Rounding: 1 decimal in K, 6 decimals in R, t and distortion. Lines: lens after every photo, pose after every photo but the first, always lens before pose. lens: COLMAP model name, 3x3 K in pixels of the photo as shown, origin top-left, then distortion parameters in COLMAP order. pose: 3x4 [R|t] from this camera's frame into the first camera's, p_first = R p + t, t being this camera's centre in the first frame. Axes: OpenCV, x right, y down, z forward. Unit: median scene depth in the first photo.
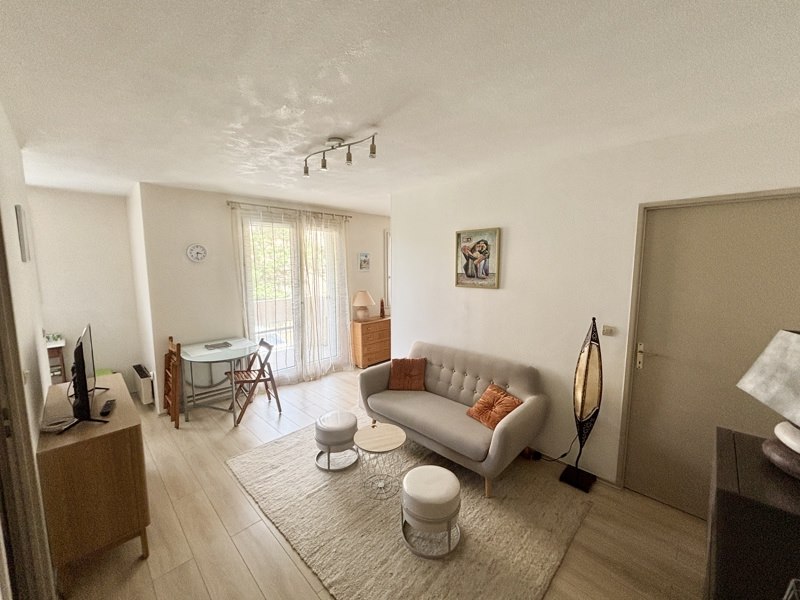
lens RADIAL K [[323.6, 0, 400.4], [0, 323.6, 299.1], [0, 0, 1]] dist [-0.000048, -0.000092]
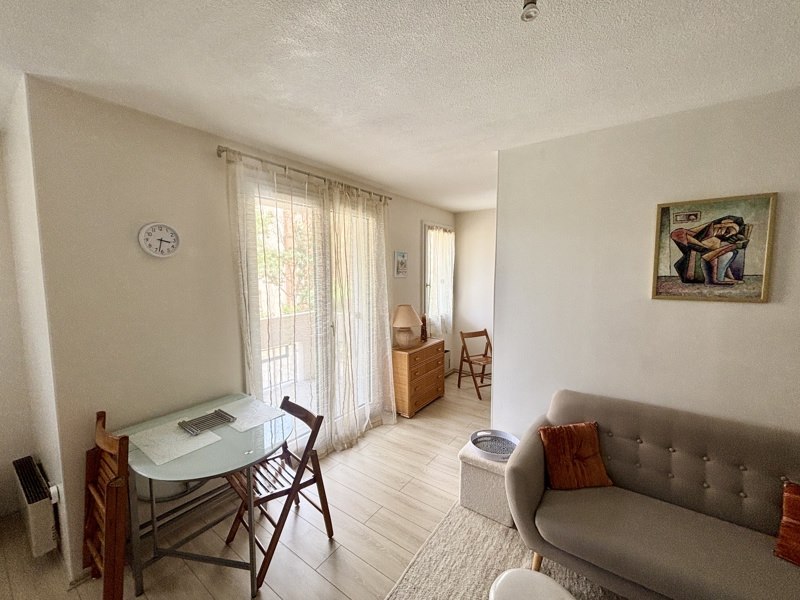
lens RADIAL K [[323.6, 0, 400.0], [0, 323.6, 297.9], [0, 0, 1]] dist [-0.000048, -0.000092]
pose [[0.988199, -0.015235, 0.152415, -0.356114], [0.019806, 0.999397, -0.028518, -0.031832], [-0.151889, 0.031200, 0.987905, 0.472555]]
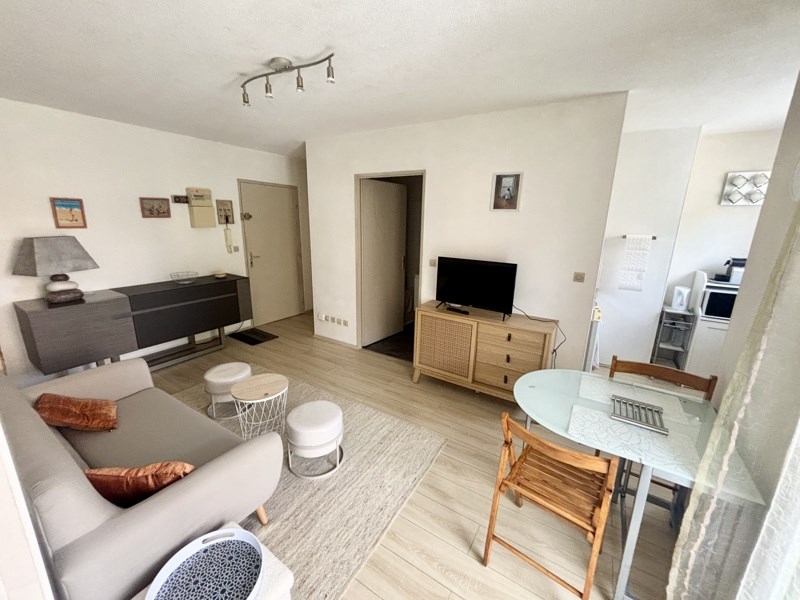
lens RADIAL K [[323.6, 0, 398.7], [0, 323.6, 294.7], [0, 0, 1]] dist [-0.000048, -0.000092]
pose [[-0.977646, 0.037895, -0.206816, -0.180033], [-0.037509, 0.936414, 0.348887, -0.147302], [0.206886, 0.348846, -0.914060, 1.427492]]
